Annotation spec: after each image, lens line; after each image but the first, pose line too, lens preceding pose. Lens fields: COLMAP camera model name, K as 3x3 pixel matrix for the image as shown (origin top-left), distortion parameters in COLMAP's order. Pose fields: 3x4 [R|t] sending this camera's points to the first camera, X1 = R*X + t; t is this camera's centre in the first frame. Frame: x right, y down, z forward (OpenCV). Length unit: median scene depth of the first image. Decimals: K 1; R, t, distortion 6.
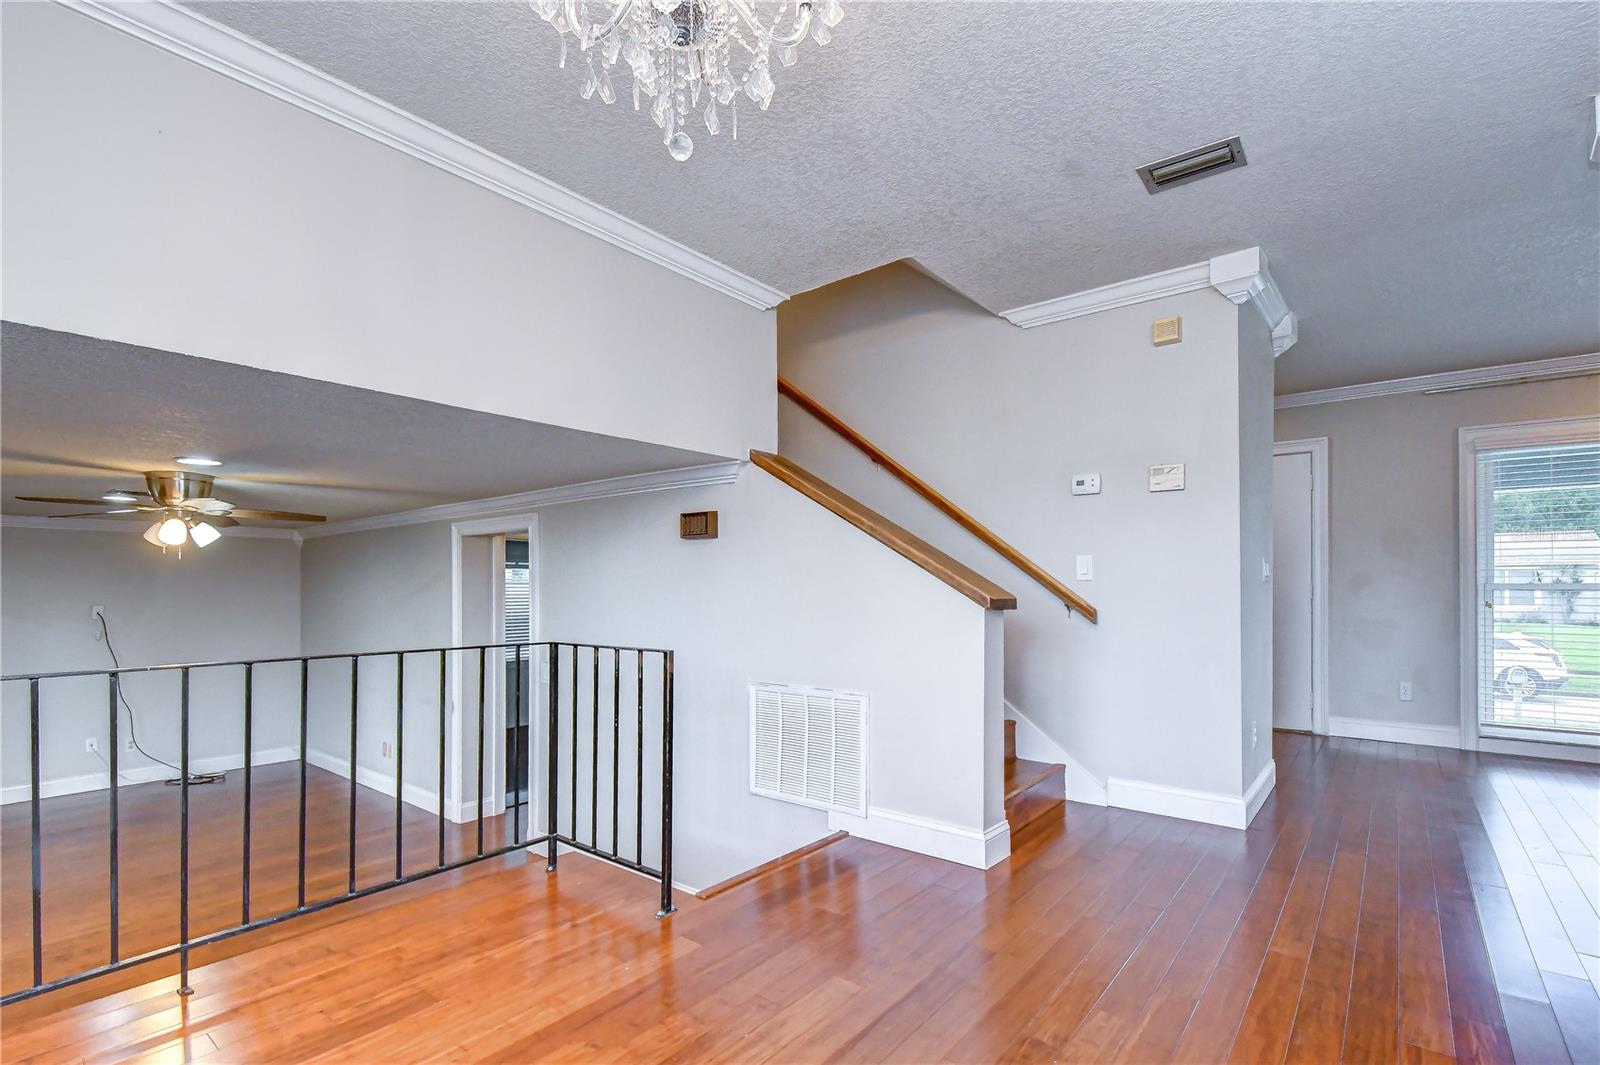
lens RADIAL K [[732.4, 0, 803.8], [0, 732.4, 592.8], [0, 0, 1]] dist [-0.001376, 0.002147]
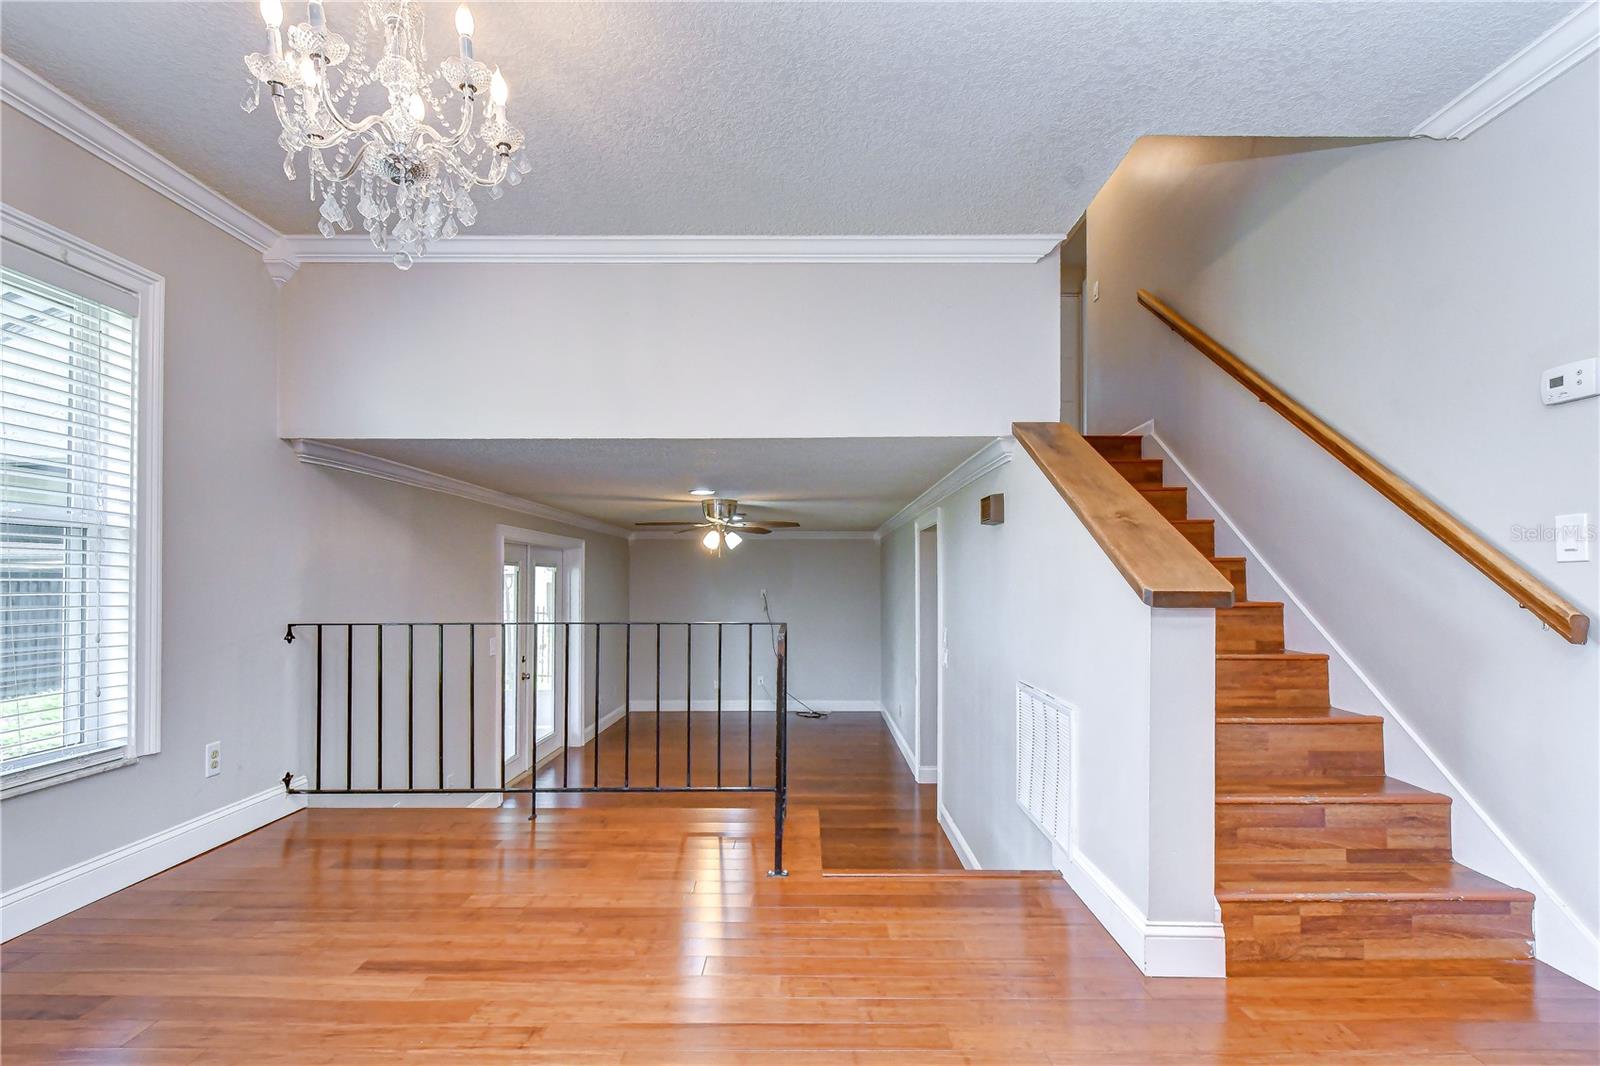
lens RADIAL K [[732.4, 0, 813.0], [0, 732.4, 579.4], [0, 0, 1]] dist [-0.001376, 0.002147]
pose [[0.627646, 0.000492, -0.778498, 0.440366], [0.001107, 0.999998, 0.001525, -0.004928], [0.778498, -0.001819, 0.627645, 0.222151]]
